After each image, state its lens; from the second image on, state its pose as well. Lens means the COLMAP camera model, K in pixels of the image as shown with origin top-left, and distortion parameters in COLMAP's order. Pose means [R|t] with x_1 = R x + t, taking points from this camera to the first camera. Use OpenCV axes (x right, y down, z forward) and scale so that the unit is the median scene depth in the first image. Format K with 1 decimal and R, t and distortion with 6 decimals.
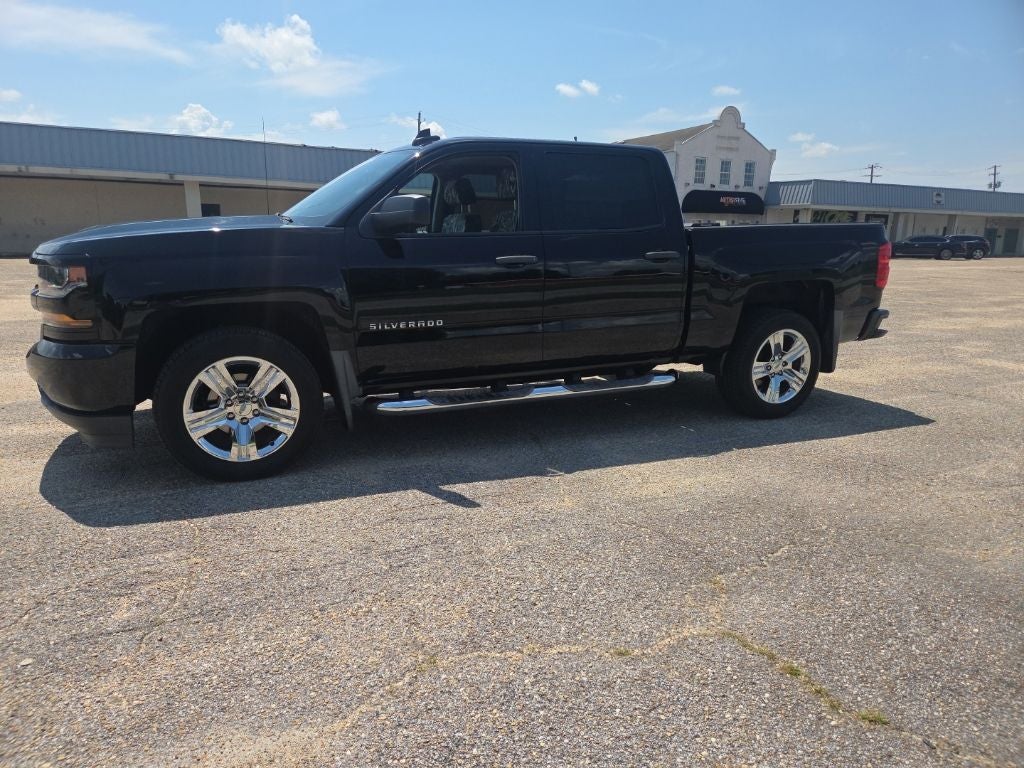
lens RADIAL K [[671.4, 0, 501.7], [0, 671.4, 396.7], [0, 0, 1]] dist [0.071875, -0.057353]
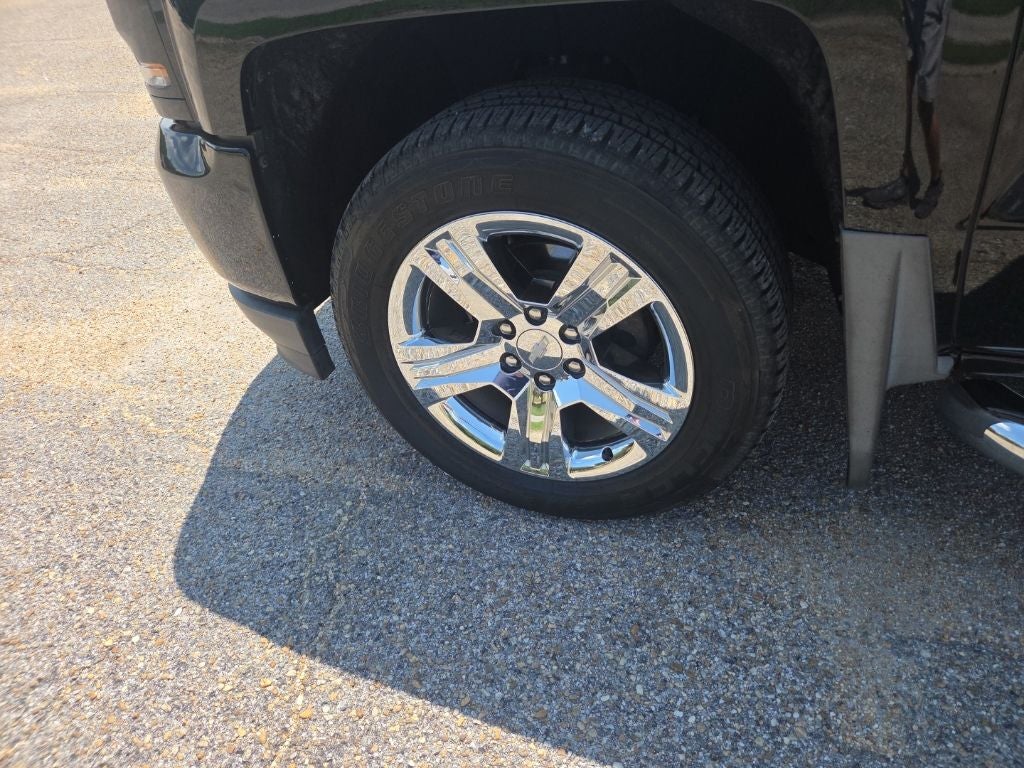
lens RADIAL K [[671.4, 0, 501.7], [0, 671.4, 396.7], [0, 0, 1]] dist [0.071875, -0.057353]
pose [[0.708417, 0.372018, -0.599790, -0.156382], [-0.048177, 0.873314, 0.484769, -0.107348], [0.704148, -0.314522, 0.636594, 0.652419]]
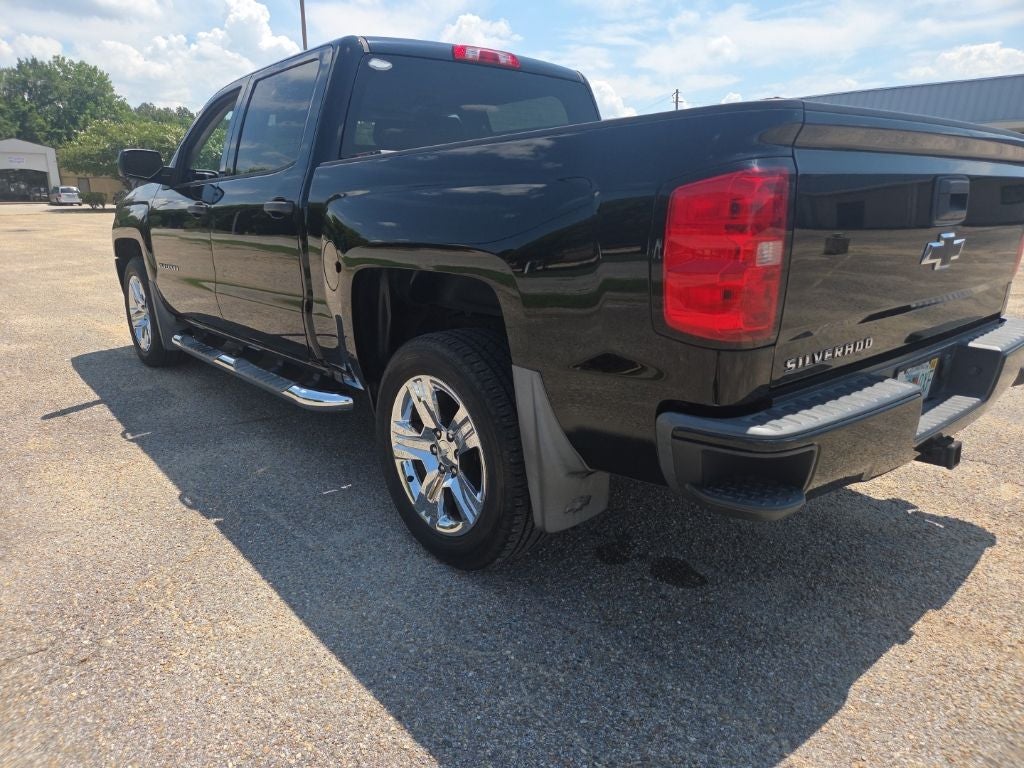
lens RADIAL K [[681.9, 0, 508.8], [0, 681.9, 389.9], [0, 0, 1]] dist [0.065155, -0.053780]
pose [[0.279777, 0.244738, -0.928347, 1.025064], [-0.211059, 0.958986, 0.189209, -0.224229], [0.936578, 0.143000, 0.319956, 1.081274]]
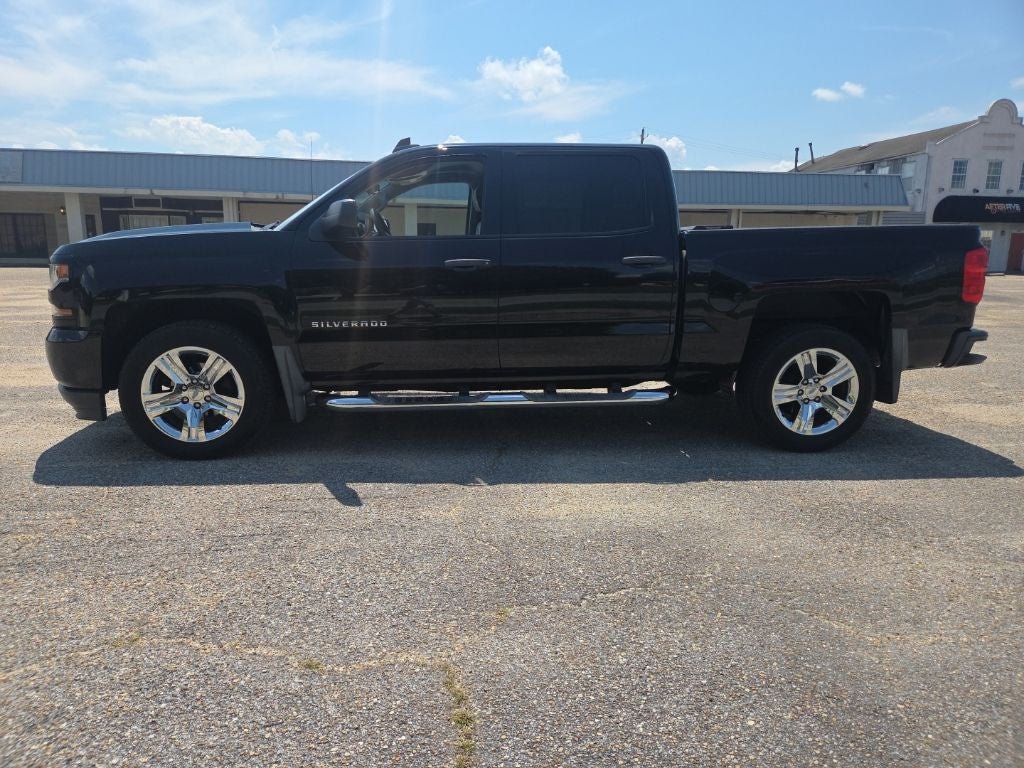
lens RADIAL K [[677.3, 0, 507.3], [0, 677.3, 380.3], [0, 0, 1]] dist [0.070571, -0.060653]
pose [[0.949307, 0.056481, -0.309234, 0.376865], [-0.070910, 0.996847, -0.035611, -0.001070], [0.306247, 0.055733, 0.950319, 0.081119]]
